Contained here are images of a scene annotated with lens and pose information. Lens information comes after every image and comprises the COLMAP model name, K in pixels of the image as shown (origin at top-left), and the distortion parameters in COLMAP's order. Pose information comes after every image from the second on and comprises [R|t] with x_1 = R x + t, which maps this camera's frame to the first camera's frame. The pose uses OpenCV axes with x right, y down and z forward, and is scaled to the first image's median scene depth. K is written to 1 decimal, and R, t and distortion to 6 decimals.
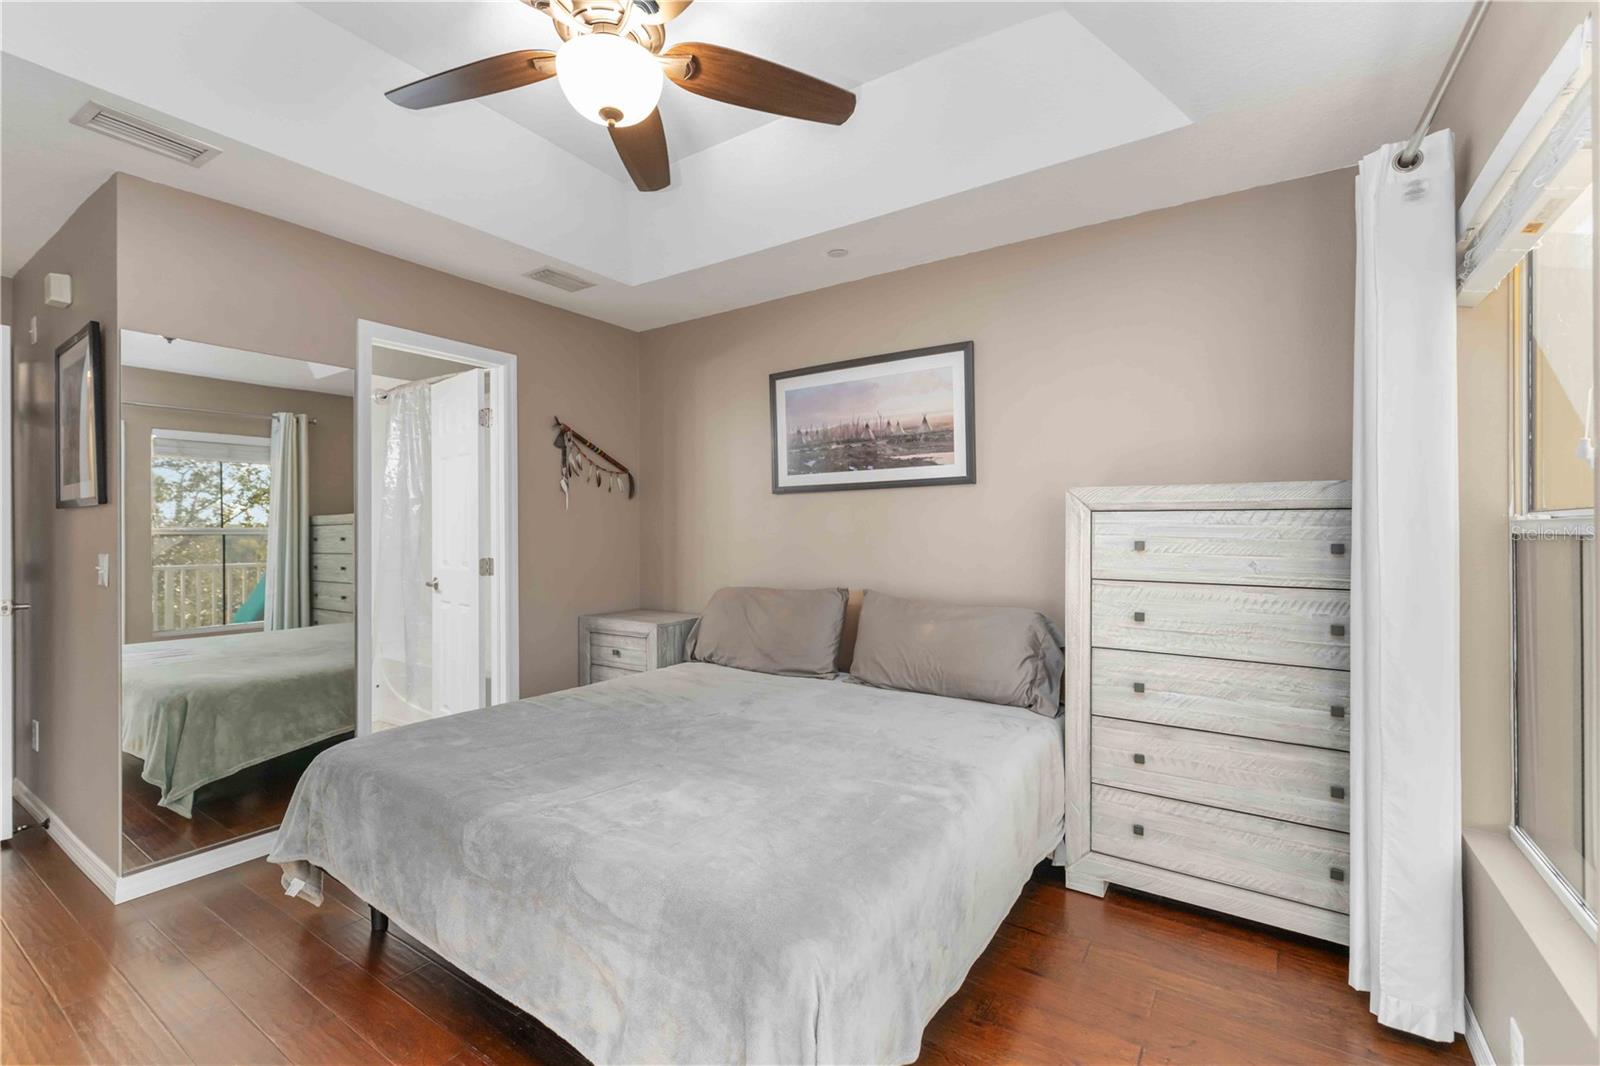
lens RADIAL K [[694.0, 0, 790.2], [0, 694.0, 529.2], [0, 0, 1]] dist [0.008116, -0.000619]
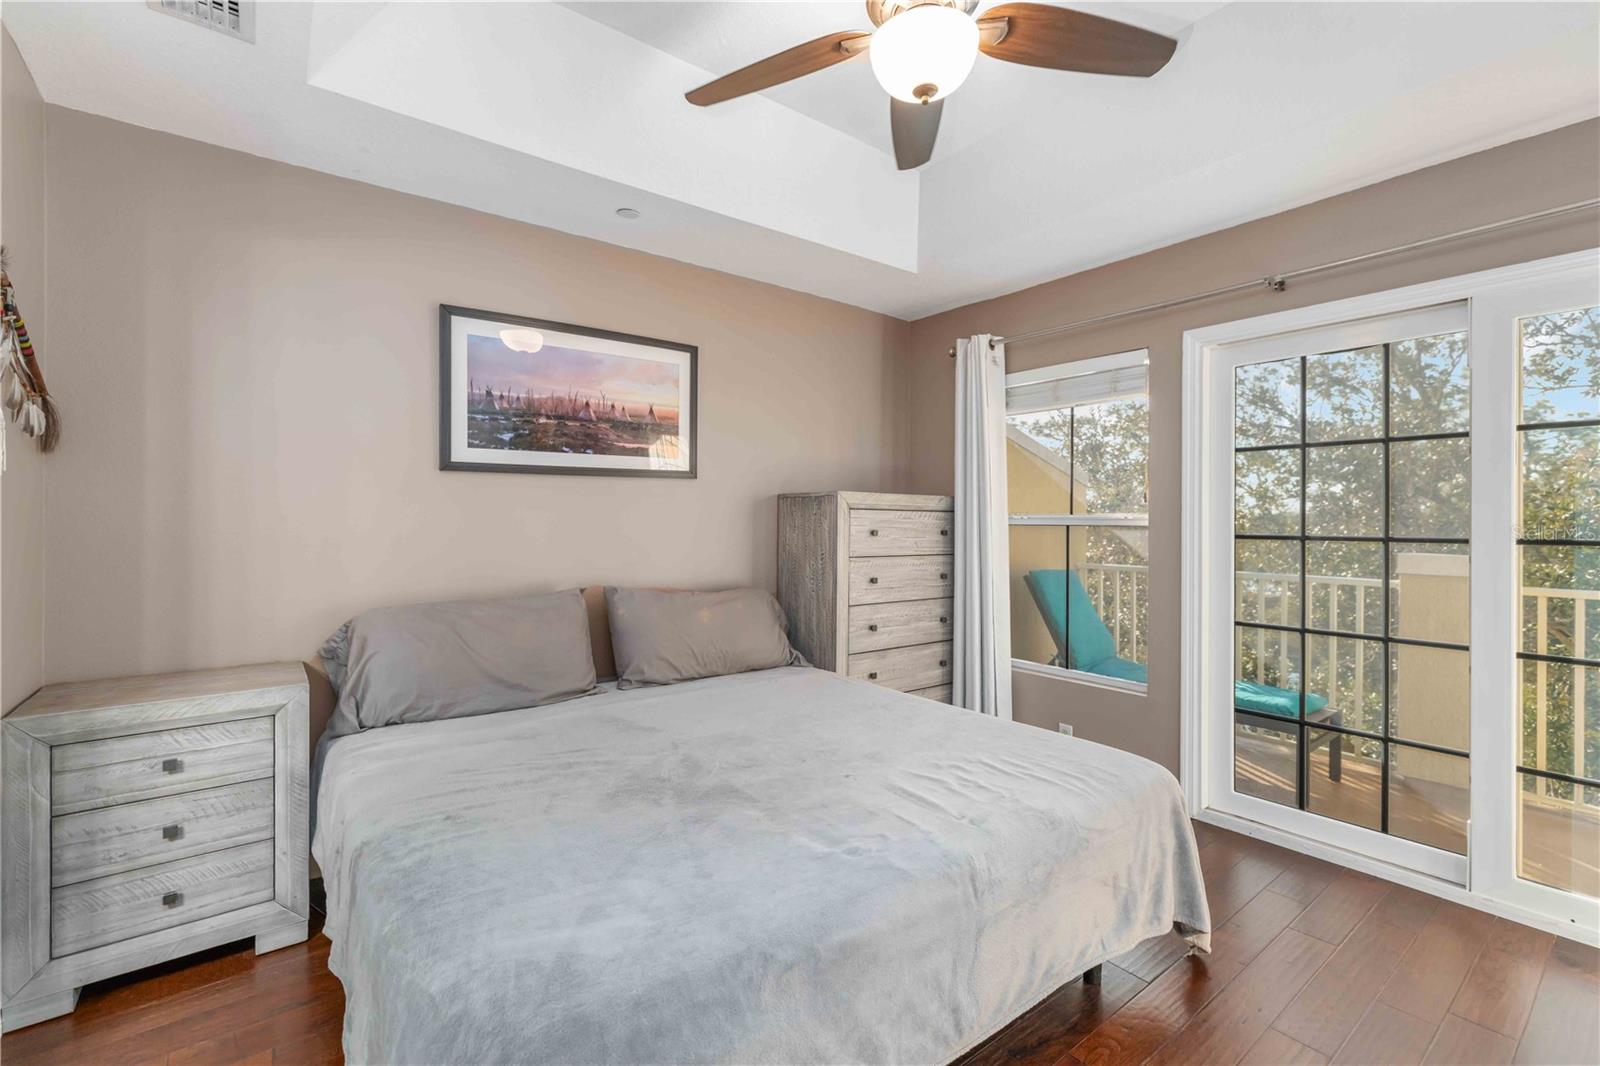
lens RADIAL K [[694.0, 0, 803.6], [0, 694.0, 518.5], [0, 0, 1]] dist [0.008116, -0.000619]
pose [[0.320027, 0.004236, 0.947399, -0.674946], [-0.006302, 0.999977, -0.002342, -0.001776], [-0.947387, -0.005221, 0.320047, 0.470481]]
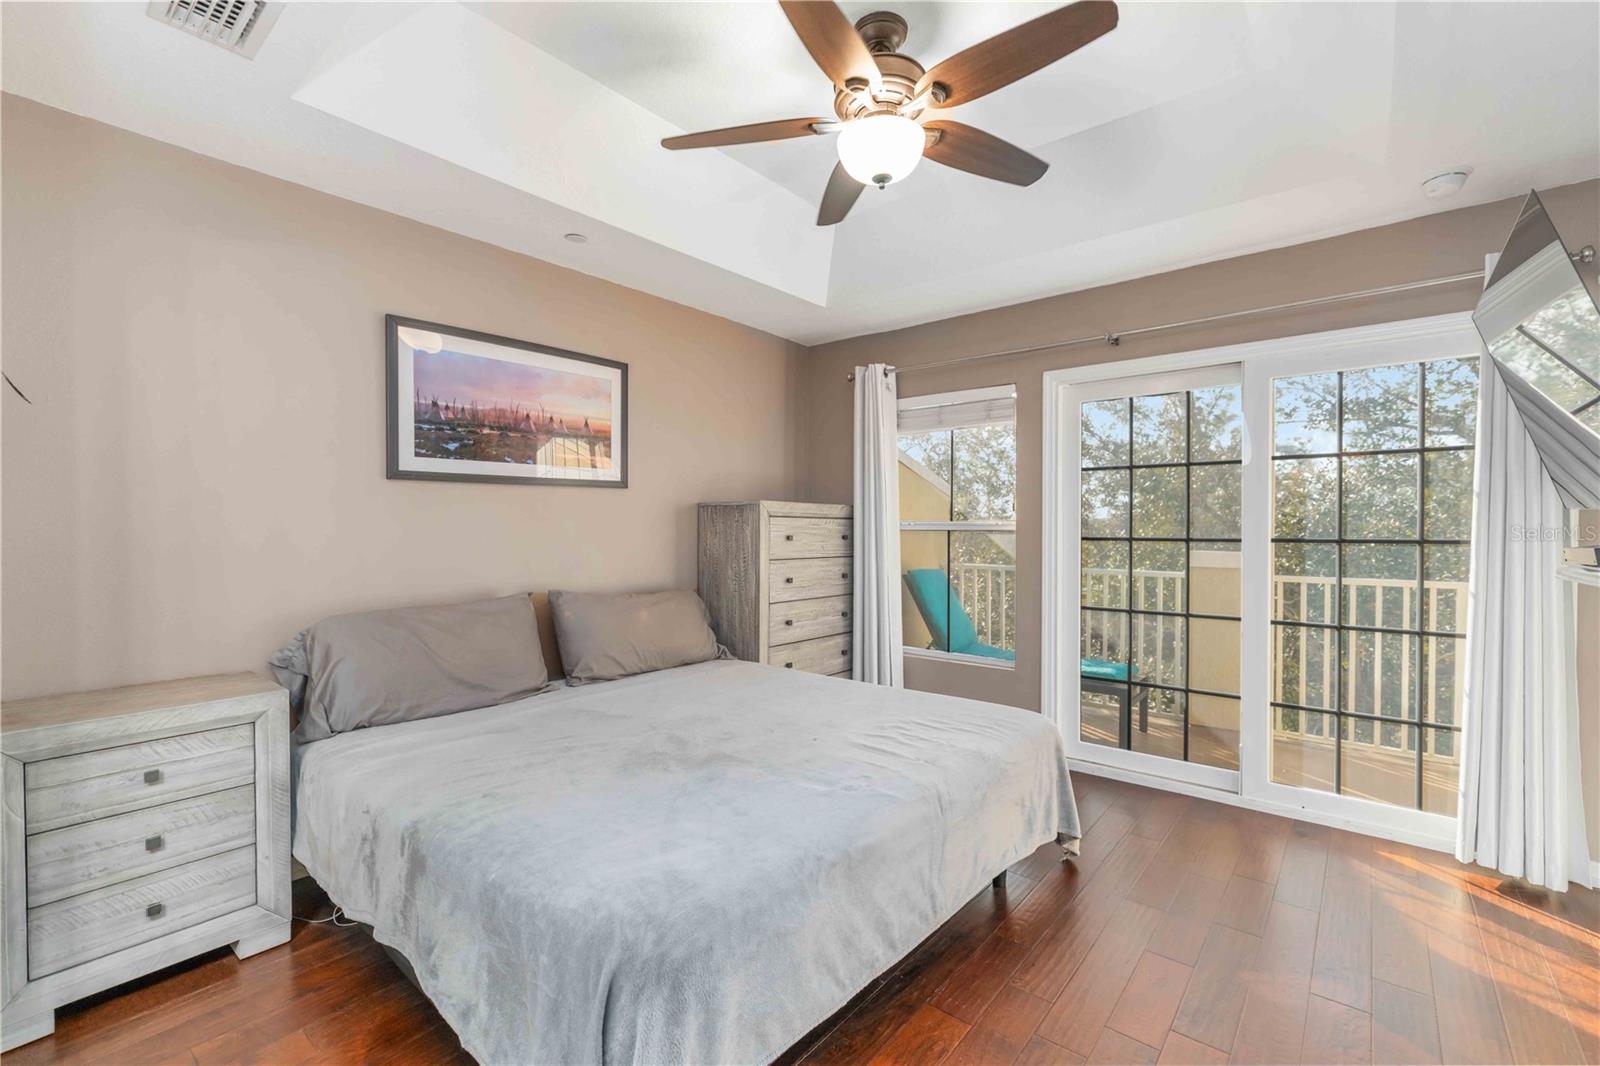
lens RADIAL K [[694.0, 0, 798.5], [0, 694.0, 531.4], [0, 0, 1]] dist [0.008116, -0.000619]
pose [[0.106012, -0.006731, 0.994342, -0.810339], [-0.002973, 0.999970, 0.007086, -0.002482], [-0.994360, -0.003707, 0.105989, 0.565875]]
